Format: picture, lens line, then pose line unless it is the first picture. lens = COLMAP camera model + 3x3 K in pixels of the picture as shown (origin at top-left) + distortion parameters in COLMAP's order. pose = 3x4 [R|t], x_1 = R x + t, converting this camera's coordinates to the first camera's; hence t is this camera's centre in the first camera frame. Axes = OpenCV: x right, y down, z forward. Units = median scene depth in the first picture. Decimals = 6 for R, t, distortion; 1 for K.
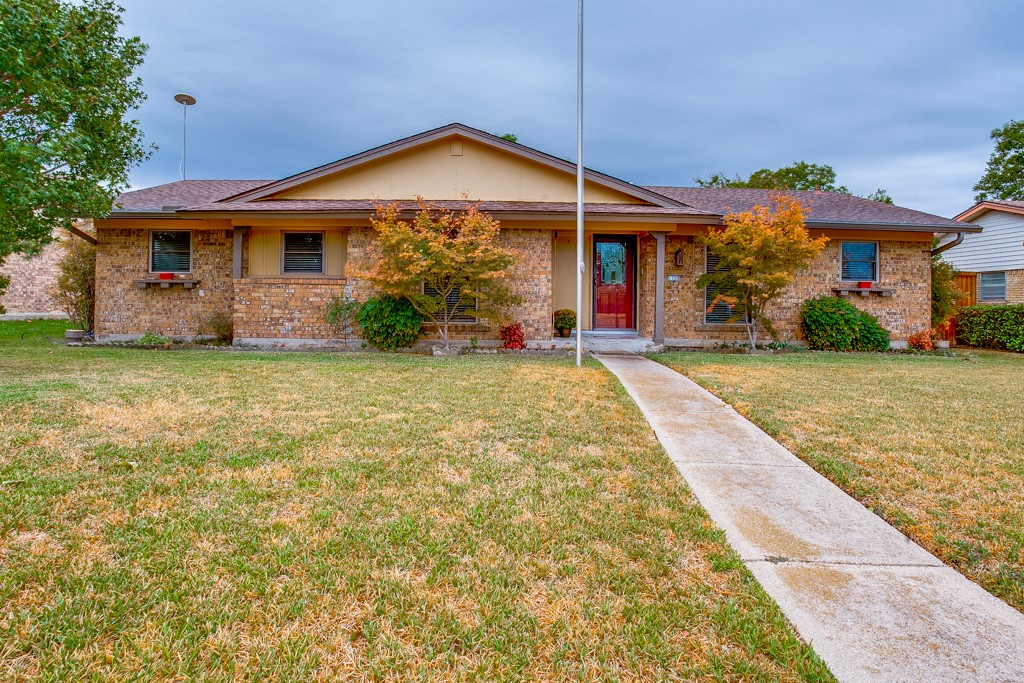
lens RADIAL K [[526.5, 0, 513.1], [0, 526.5, 323.8], [0, 0, 1]] dist [-0.063683, 0.022370]
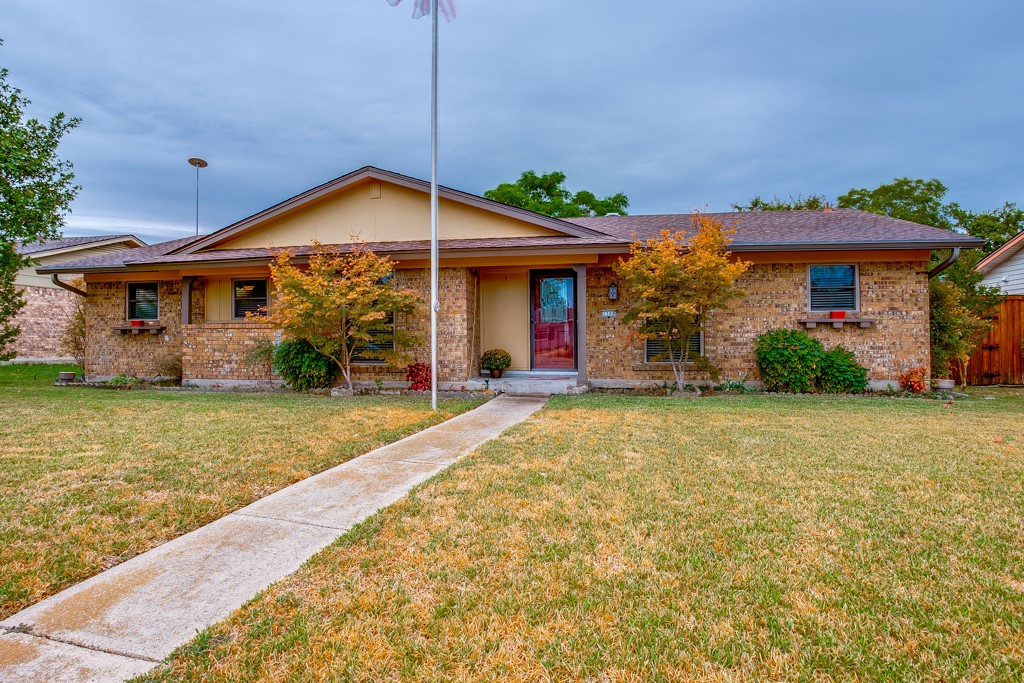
lens RADIAL K [[525.2, 0, 516.1], [0, 525.2, 350.0], [0, 0, 1]] dist [-0.058990, 0.021368]
pose [[0.982536, -0.012622, -0.185643, 0.334553], [0.008551, 0.999705, -0.022713, -0.003076], [0.185875, 0.020729, 0.982355, 0.066231]]
